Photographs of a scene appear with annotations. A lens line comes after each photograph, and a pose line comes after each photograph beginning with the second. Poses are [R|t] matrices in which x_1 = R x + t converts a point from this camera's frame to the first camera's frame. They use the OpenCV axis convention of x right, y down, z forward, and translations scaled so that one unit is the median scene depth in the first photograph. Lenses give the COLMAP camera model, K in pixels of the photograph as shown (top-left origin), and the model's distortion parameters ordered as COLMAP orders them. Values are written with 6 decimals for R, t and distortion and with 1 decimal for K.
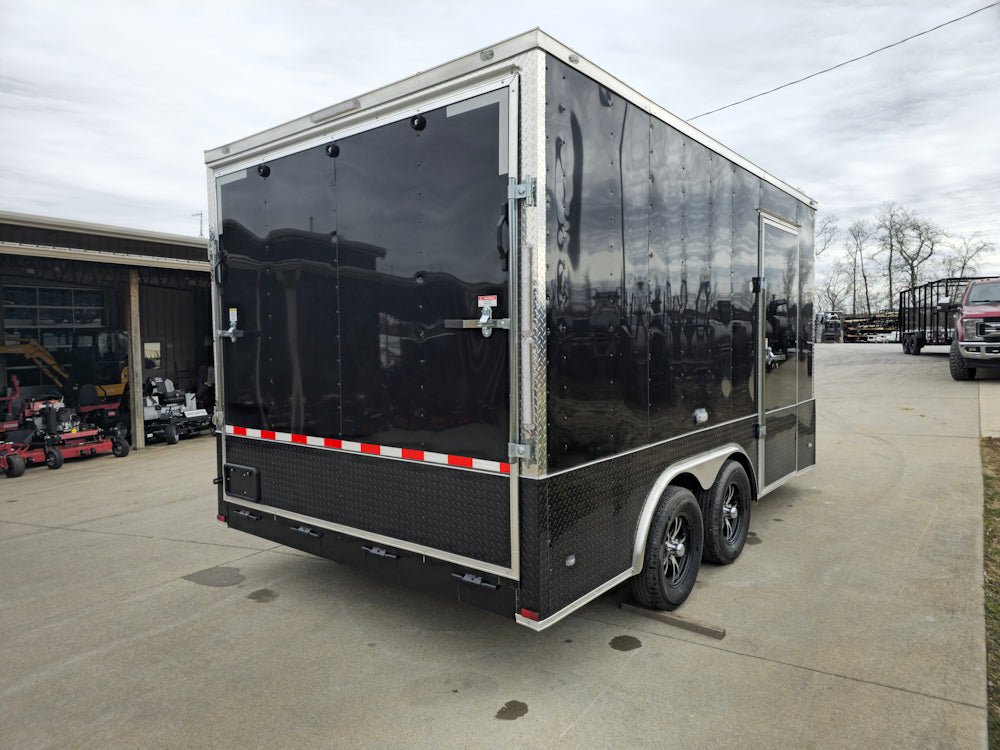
lens RADIAL K [[650.0, 0, 488.9], [0, 650.0, 369.4], [0, 0, 1]] dist [0.057303, -0.038362]
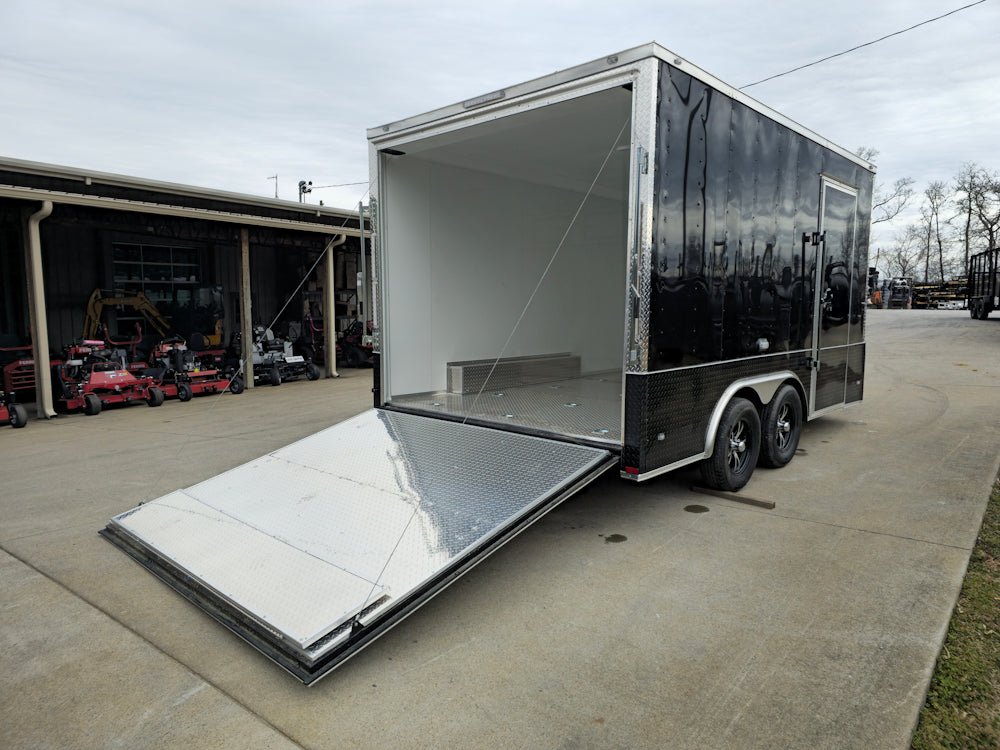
lens RADIAL K [[648.8, 0, 495.9], [0, 648.8, 371.9], [0, 0, 1]] dist [0.063286, -0.050815]
pose [[0.997440, 0.020420, -0.068529, -0.084928], [-0.016426, 0.998162, 0.058338, 0.053763], [0.069594, -0.057063, 0.995942, -0.247919]]
